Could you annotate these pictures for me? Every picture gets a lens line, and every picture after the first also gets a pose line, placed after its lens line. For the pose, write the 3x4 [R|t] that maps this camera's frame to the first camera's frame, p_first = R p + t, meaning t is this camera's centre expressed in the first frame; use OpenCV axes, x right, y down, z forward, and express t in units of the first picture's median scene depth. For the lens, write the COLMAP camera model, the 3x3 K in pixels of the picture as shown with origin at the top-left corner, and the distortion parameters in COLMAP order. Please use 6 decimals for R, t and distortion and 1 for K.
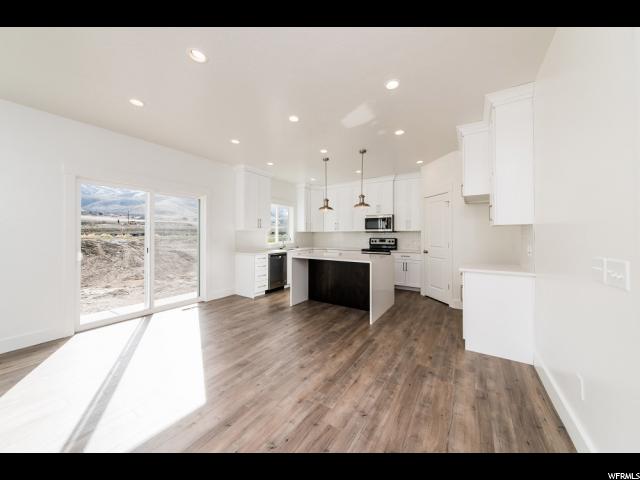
lens RADIAL K [[226.1, 0, 321.6], [0, 226.1, 233.5], [0, 0, 1]] dist [0.001353, 0.000115]
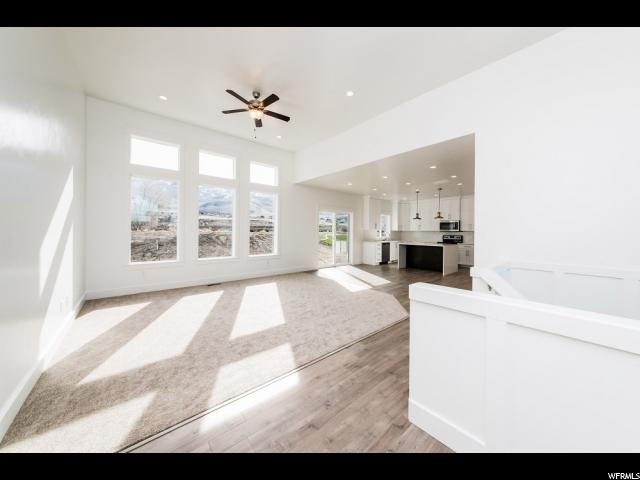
lens RADIAL K [[226.1, 0, 321.6], [0, 226.1, 233.5], [0, 0, 1]] dist [0.001353, 0.000115]
pose [[0.961614, 0.015286, -0.273979, -0.225116], [-0.012219, 0.999842, 0.012896, -0.001151], [0.274133, -0.009053, 0.961649, -0.997828]]
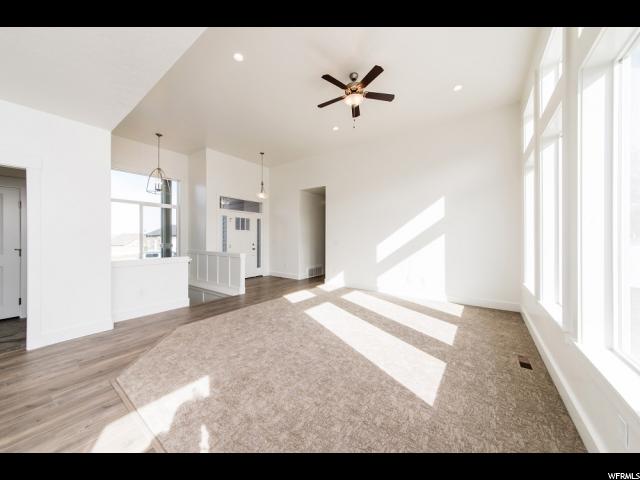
lens RADIAL K [[227.4, 0, 323.1], [0, 227.4, 237.7], [0, 0, 1]] dist [-0.000057, -0.000035]
pose [[-0.999404, 0.003240, 0.034366, -0.635134], [0.002943, 0.999958, -0.008696, 0.011154], [-0.034393, -0.008589, -0.999371, 0.555620]]
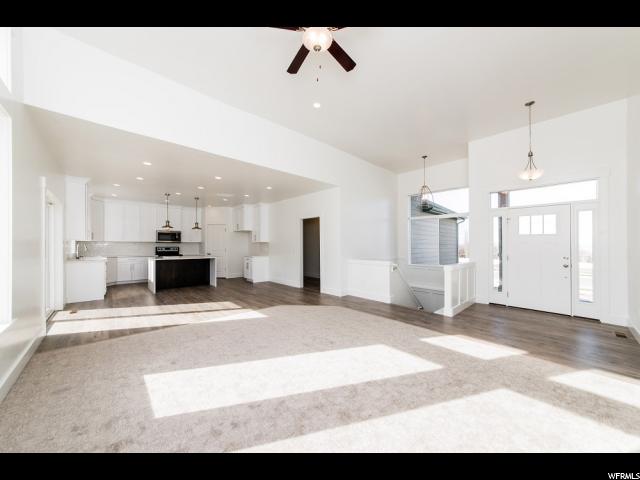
lens RADIAL K [[224.8, 0, 322.0], [0, 224.8, 244.1], [0, 0, 1]] dist [0.000667, 0.000025]
pose [[0.212178, 0.007849, 0.977200, -1.212977], [-0.008946, 0.999941, -0.006089, 0.003227], [-0.977190, -0.007450, 0.212235, -0.311522]]
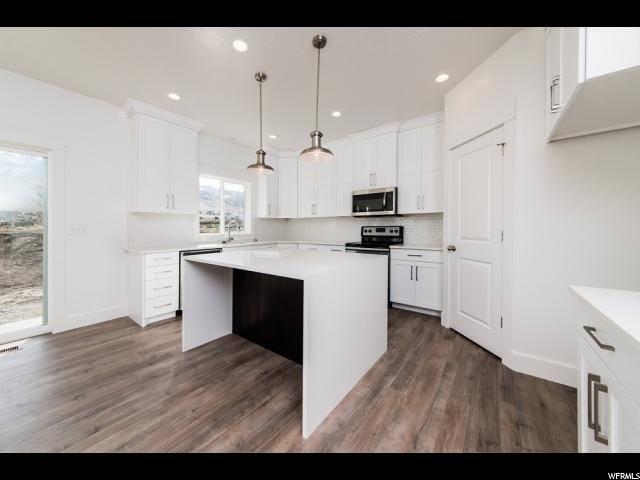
lens RADIAL K [[233.6, 0, 323.6], [0, 233.6, 228.0], [0, 0, 1]] dist [-0.000930, -0.000065]
pose [[0.998158, -0.001060, -0.060658, 0.202204], [0.001108, 0.999999, 0.000754, 0.033600], [0.060657, -0.000820, 0.998158, 0.449560]]
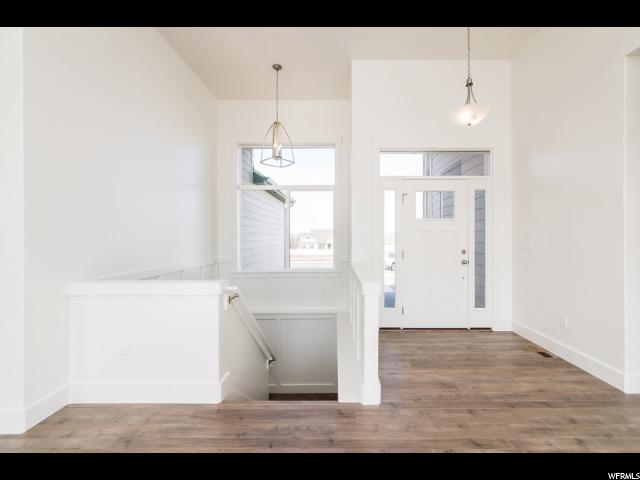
lens RADIAL K [[262.0, 0, 330.5], [0, 262.0, 235.5], [0, 0, 1]] dist [-0.001118, 0.000005]
pose [[-0.549105, 0.005257, 0.835737, -0.518008], [-0.001315, 0.999974, -0.007154, 0.001066], [-0.835752, -0.005028, -0.549084, -0.314100]]
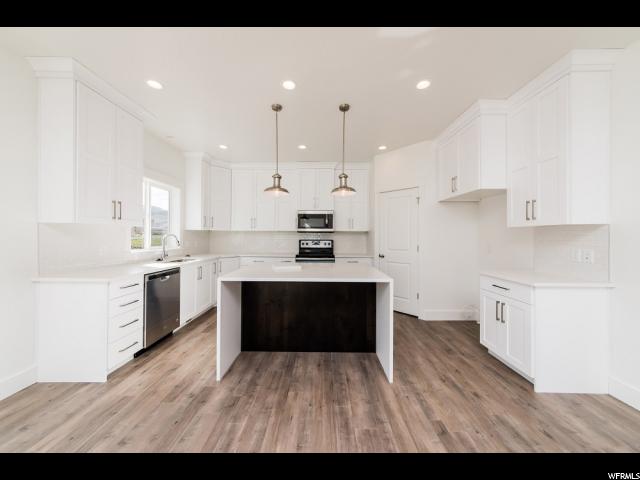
lens RADIAL K [[226.1, 0, 321.6], [0, 226.1, 233.5], [0, 0, 1]] dist [0.001353, 0.000115]
pose [[0.839732, 0.012466, 0.542857, -0.201581], [-0.008497, 0.999916, -0.009818, 0.007346], [-0.542934, 0.003632, 0.839768, 0.437018]]
